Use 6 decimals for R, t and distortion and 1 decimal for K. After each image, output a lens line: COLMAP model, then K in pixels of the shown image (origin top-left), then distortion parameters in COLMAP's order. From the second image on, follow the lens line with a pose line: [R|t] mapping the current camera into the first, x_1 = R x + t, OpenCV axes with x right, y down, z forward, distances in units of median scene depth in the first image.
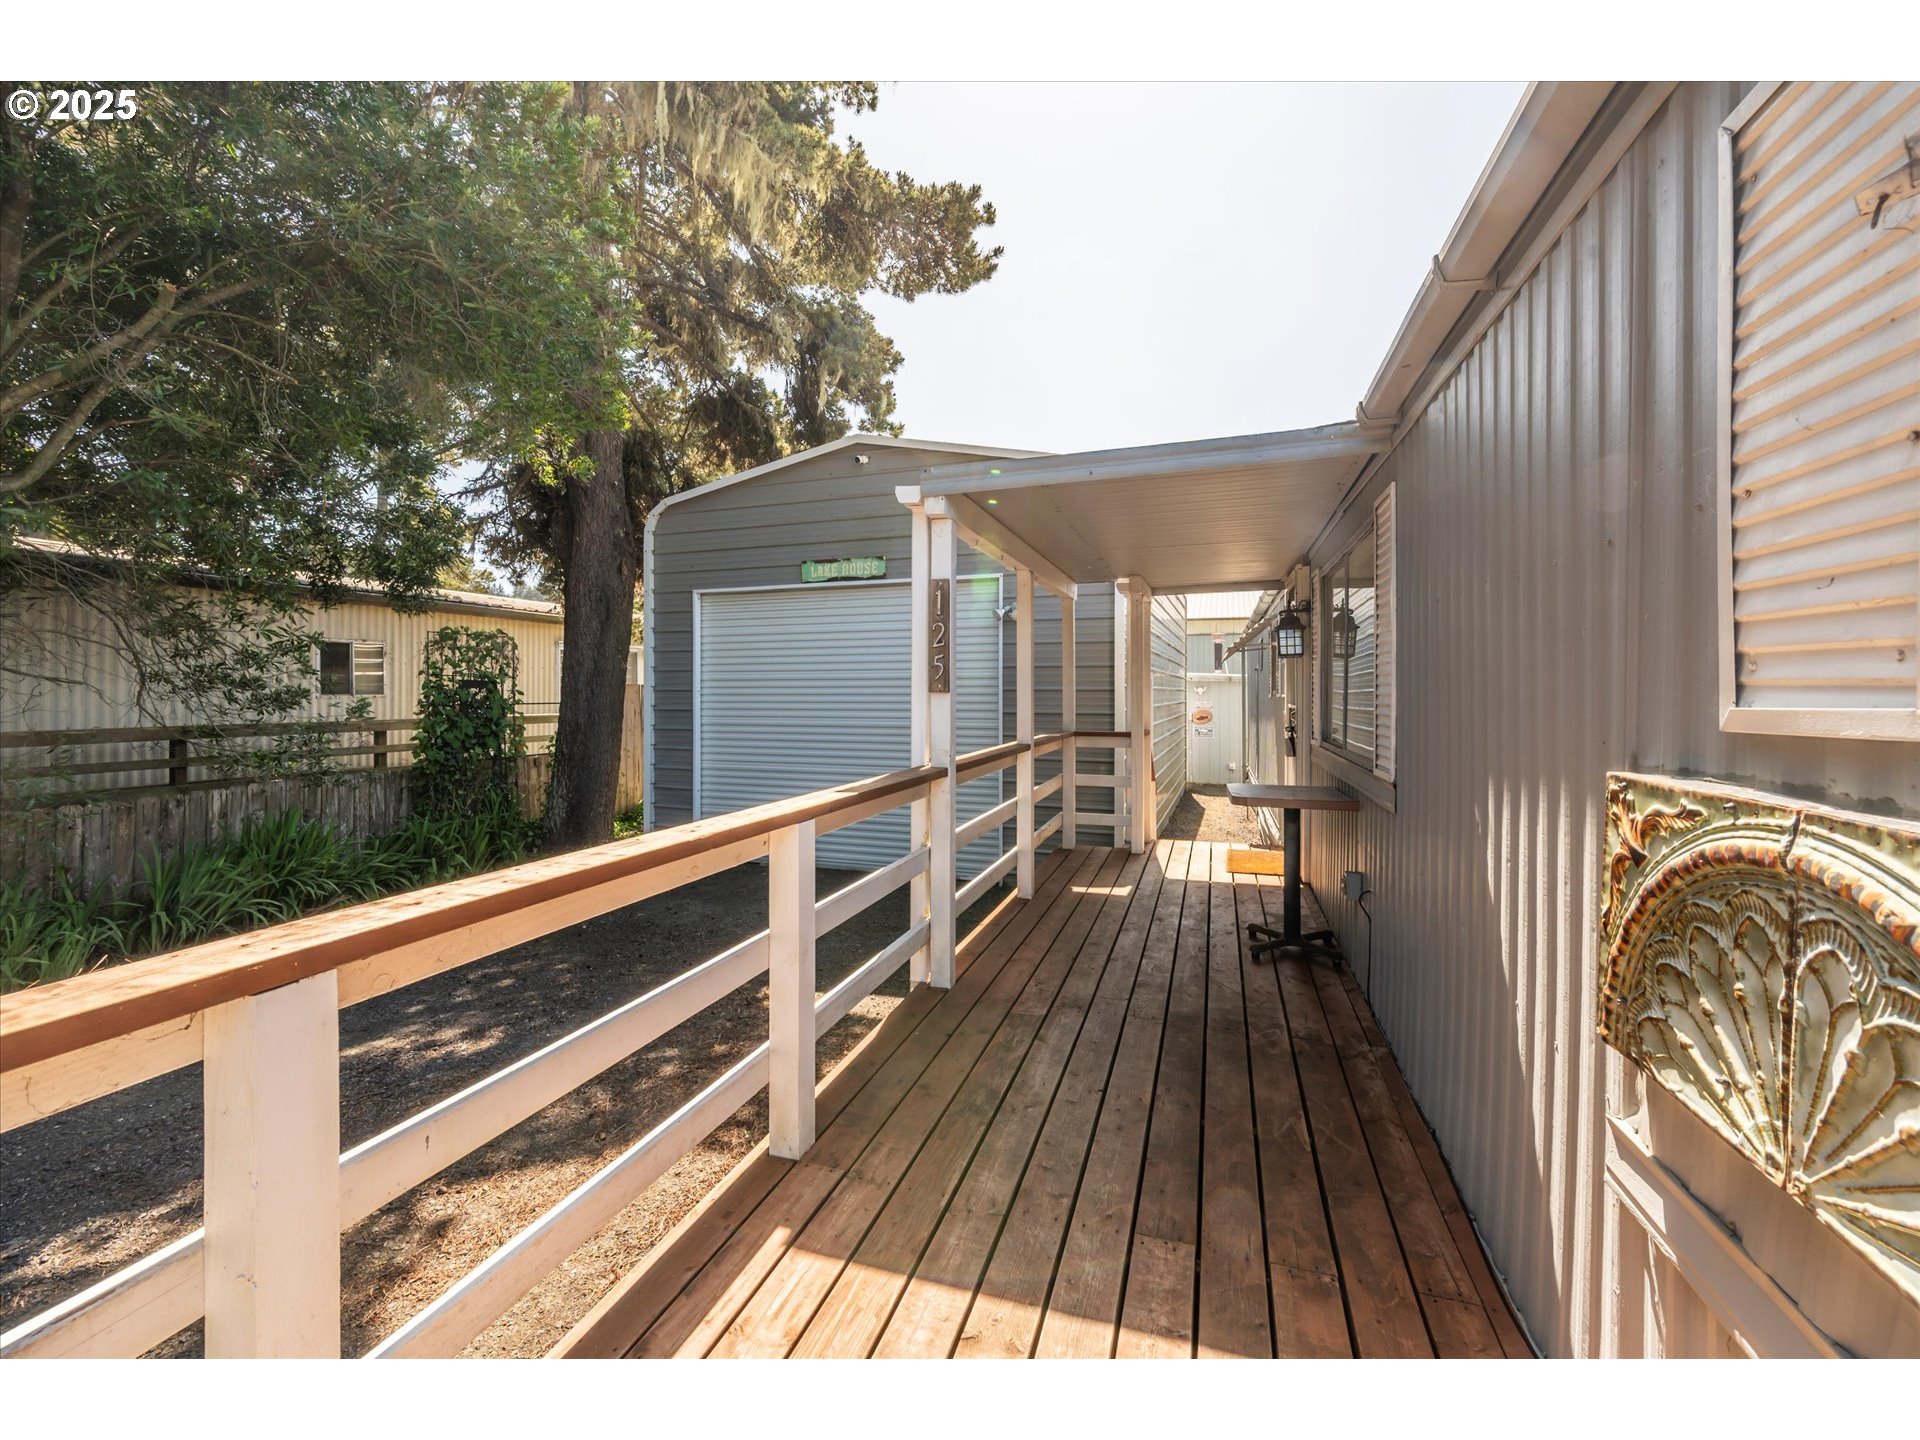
lens RADIAL K [[833.0, 0, 954.7], [0, 833.0, 706.2], [0, 0, 1]] dist [-0.002707, -0.000099]
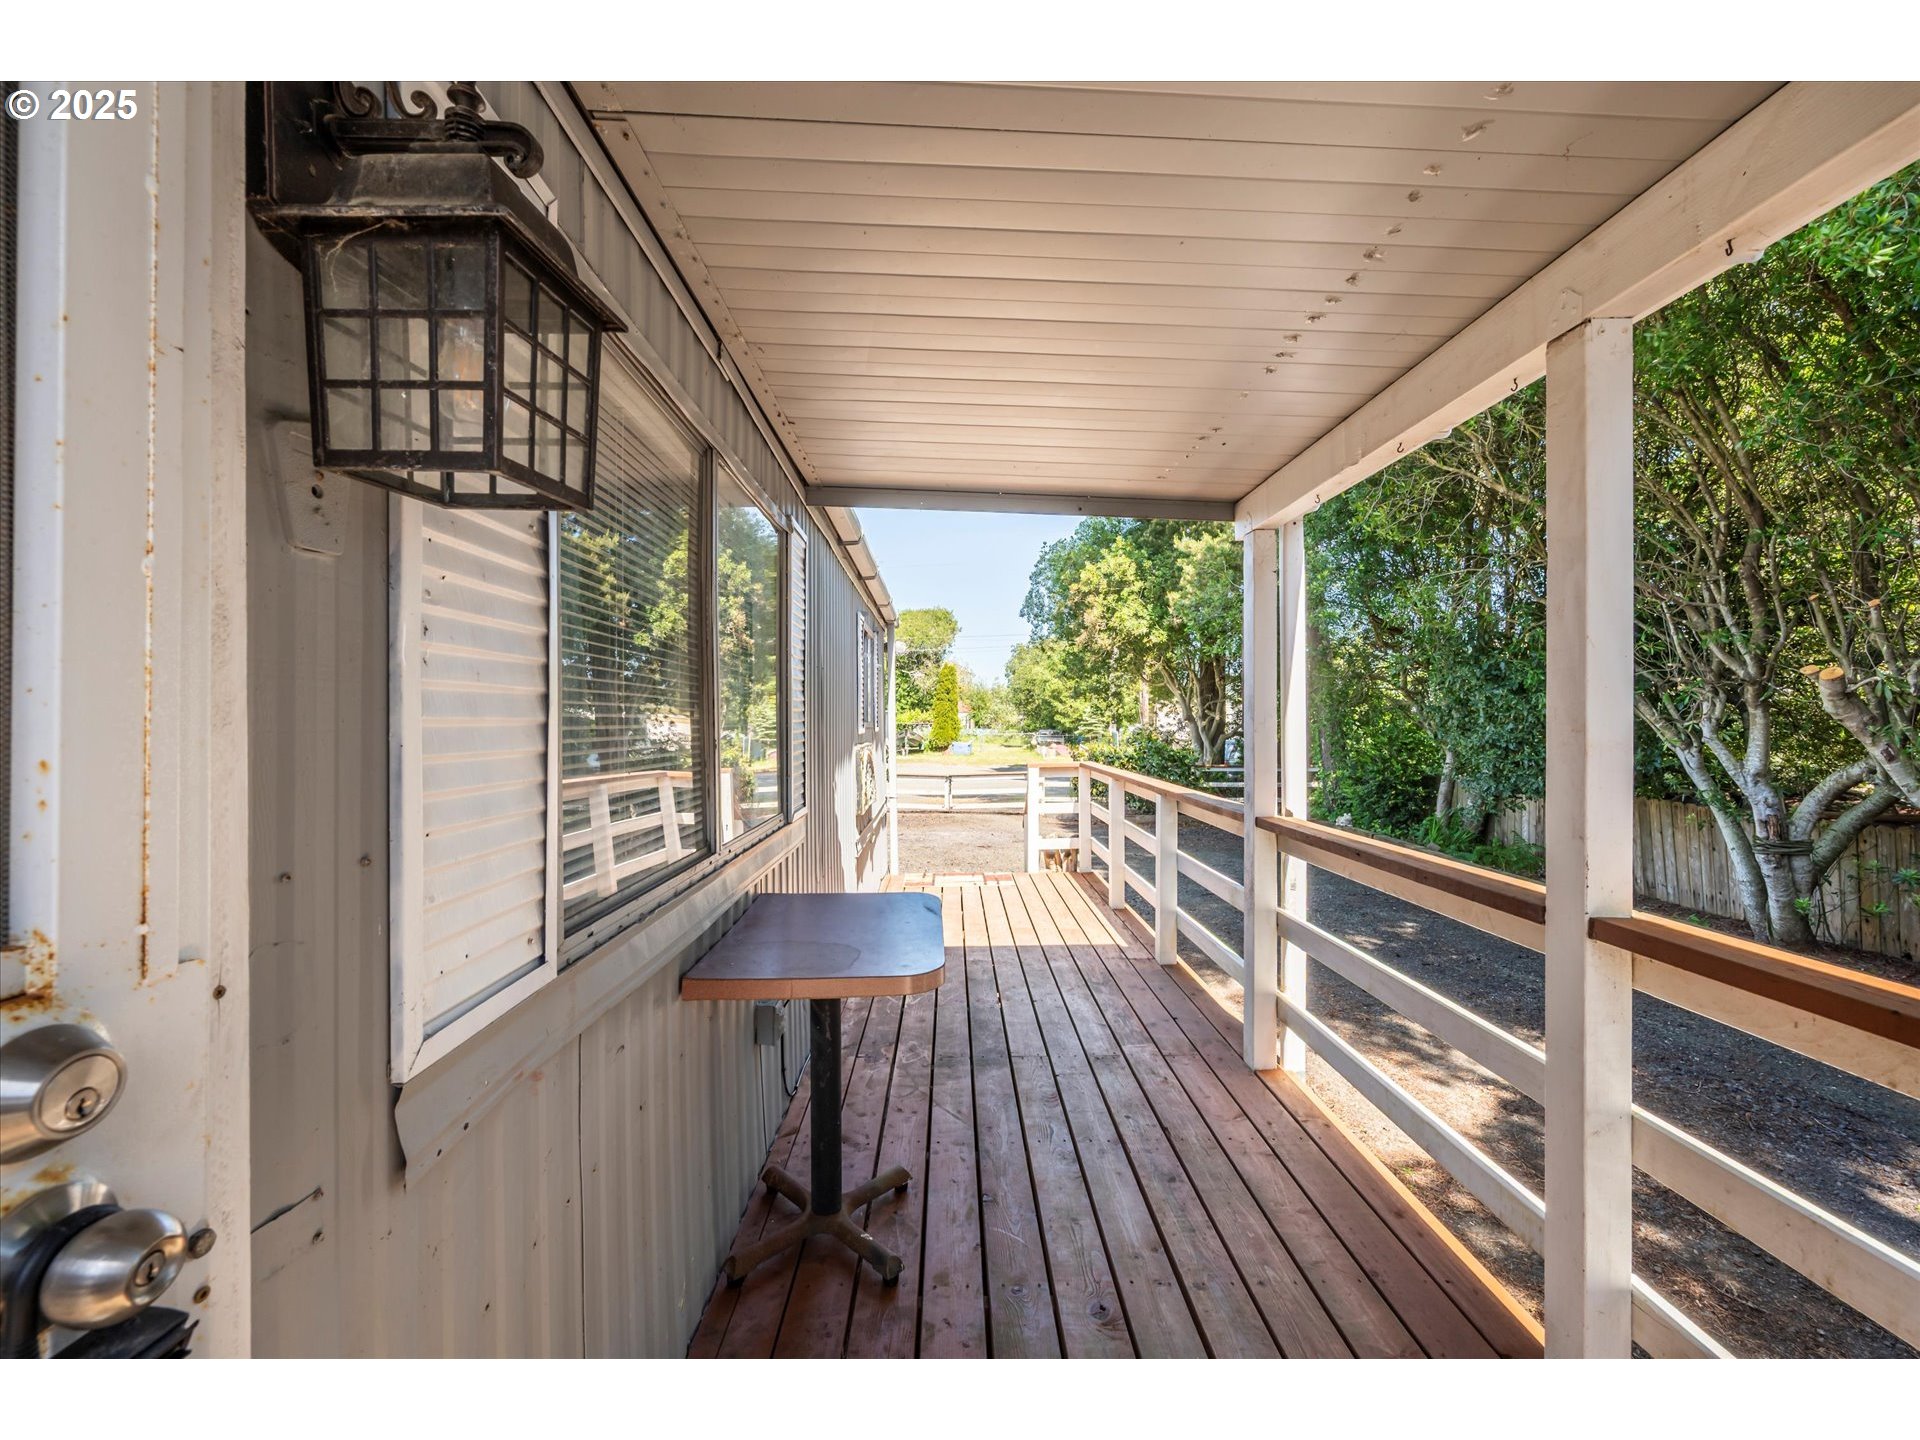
lens RADIAL K [[833.0, 0, 965.4], [0, 833.0, 720.6], [0, 0, 1]] dist [-0.002707, -0.000099]
pose [[-0.948754, -0.005149, -0.315973, 0.575951], [-0.008717, 0.999913, 0.009879, -0.034055], [0.315895, 0.012127, -0.948717, 1.785035]]
